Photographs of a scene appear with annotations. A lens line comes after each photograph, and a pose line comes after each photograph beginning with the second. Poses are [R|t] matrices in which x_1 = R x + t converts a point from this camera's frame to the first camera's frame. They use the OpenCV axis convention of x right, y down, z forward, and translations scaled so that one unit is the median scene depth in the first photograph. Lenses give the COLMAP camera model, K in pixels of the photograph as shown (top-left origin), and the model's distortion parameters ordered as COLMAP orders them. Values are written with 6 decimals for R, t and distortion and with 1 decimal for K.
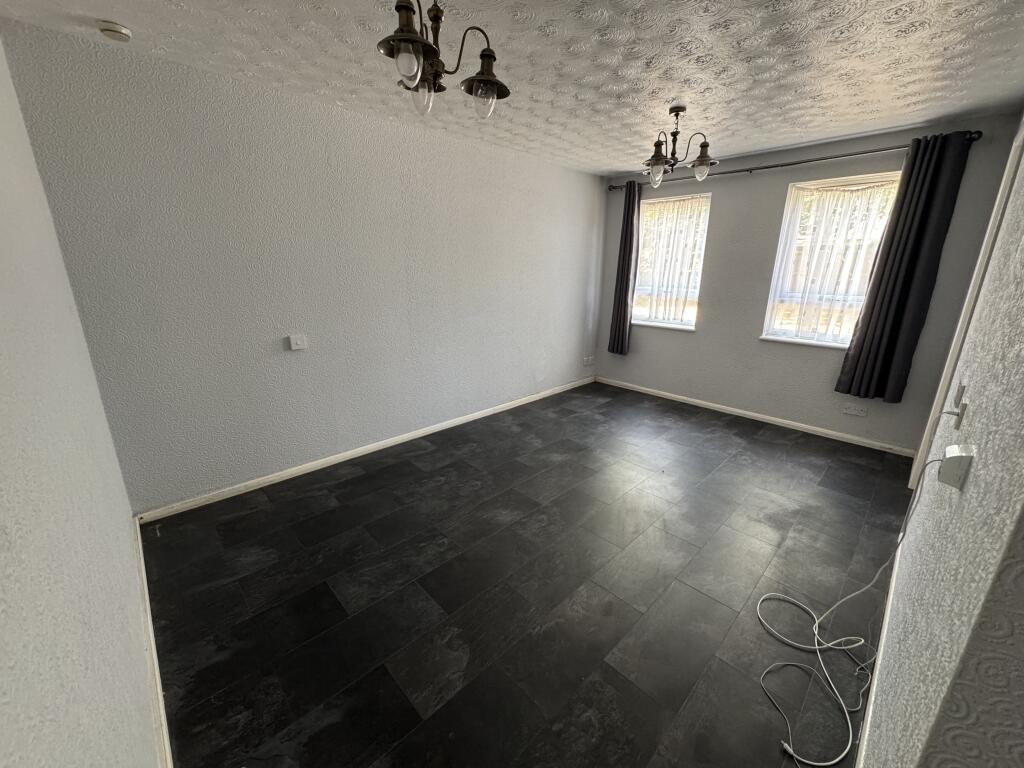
lens RADIAL K [[408.9, 0, 509.2], [0, 408.9, 383.7], [0, 0, 1]] dist [-0.005002, 0.000835]
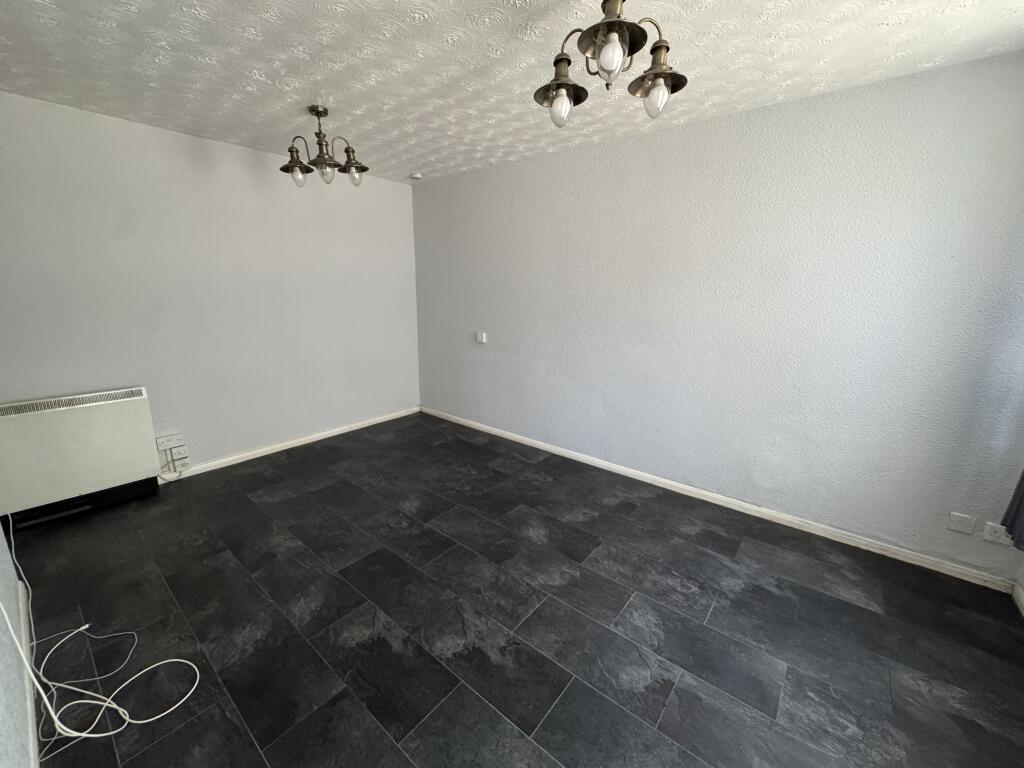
lens RADIAL K [[408.9, 0, 511.3], [0, 408.9, 384.6], [0, 0, 1]] dist [-0.005002, 0.000835]
pose [[0.117083, 0.228159, -0.966558, 1.025041], [-0.286049, 0.939755, 0.187181, -0.272193], [0.951035, 0.254567, 0.175294, 0.987196]]
